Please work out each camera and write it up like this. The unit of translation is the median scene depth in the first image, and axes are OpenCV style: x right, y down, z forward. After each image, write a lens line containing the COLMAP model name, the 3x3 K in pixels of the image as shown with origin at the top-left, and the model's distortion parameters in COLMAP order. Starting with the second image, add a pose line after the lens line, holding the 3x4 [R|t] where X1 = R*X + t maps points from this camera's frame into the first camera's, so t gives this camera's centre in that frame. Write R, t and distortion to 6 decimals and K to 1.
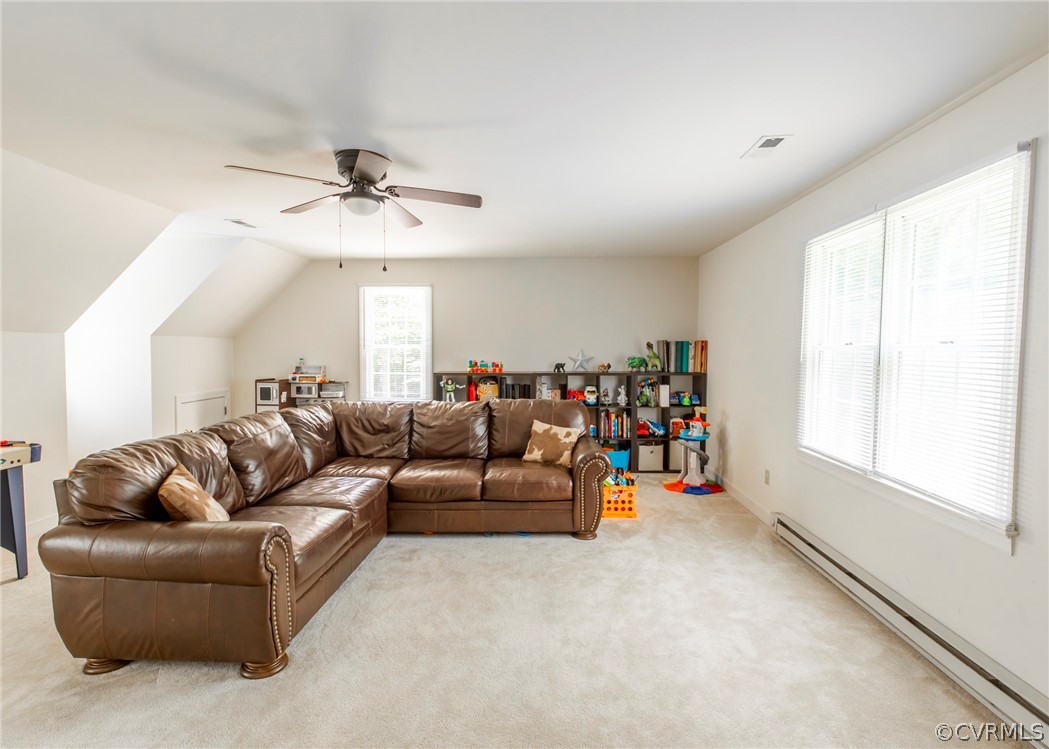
lens RADIAL K [[508.0, 0, 526.9], [0, 508.0, 371.6], [0, 0, 1]] dist [0.005480, -0.001738]
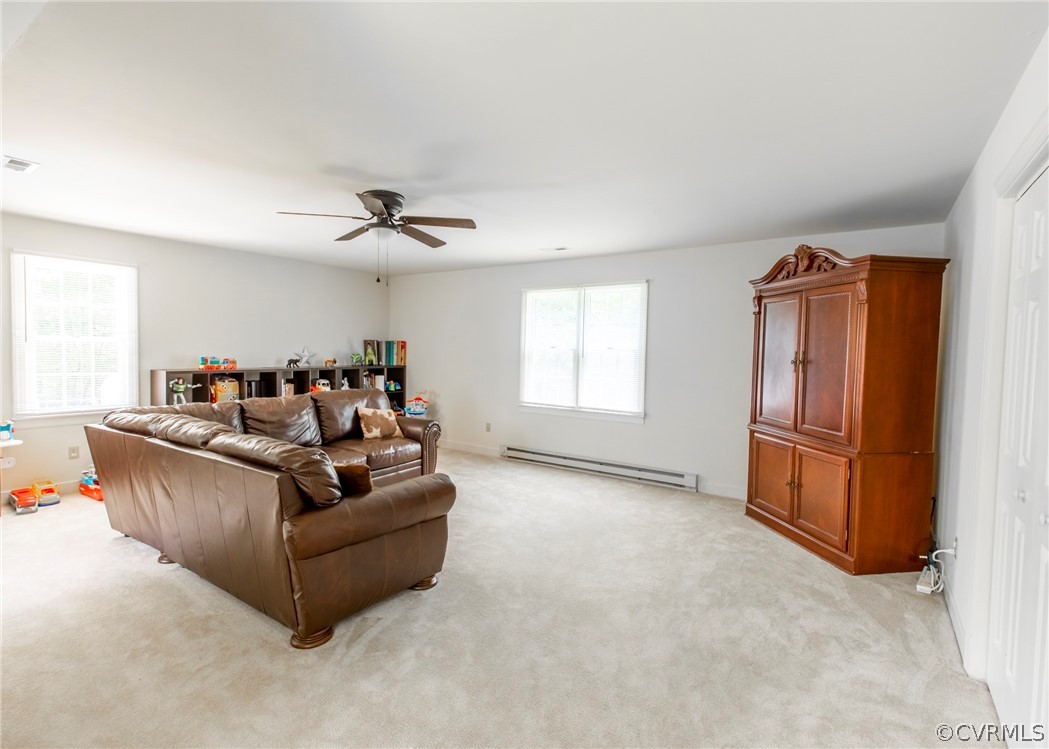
lens RADIAL K [[508.0, 0, 527.7], [0, 508.0, 374.6], [0, 0, 1]] dist [0.005480, -0.001738]
pose [[0.531238, -0.034582, 0.846517, -0.603988], [0.021448, 0.999395, 0.027368, -0.002802], [-0.846951, 0.003617, 0.531658, 0.015362]]
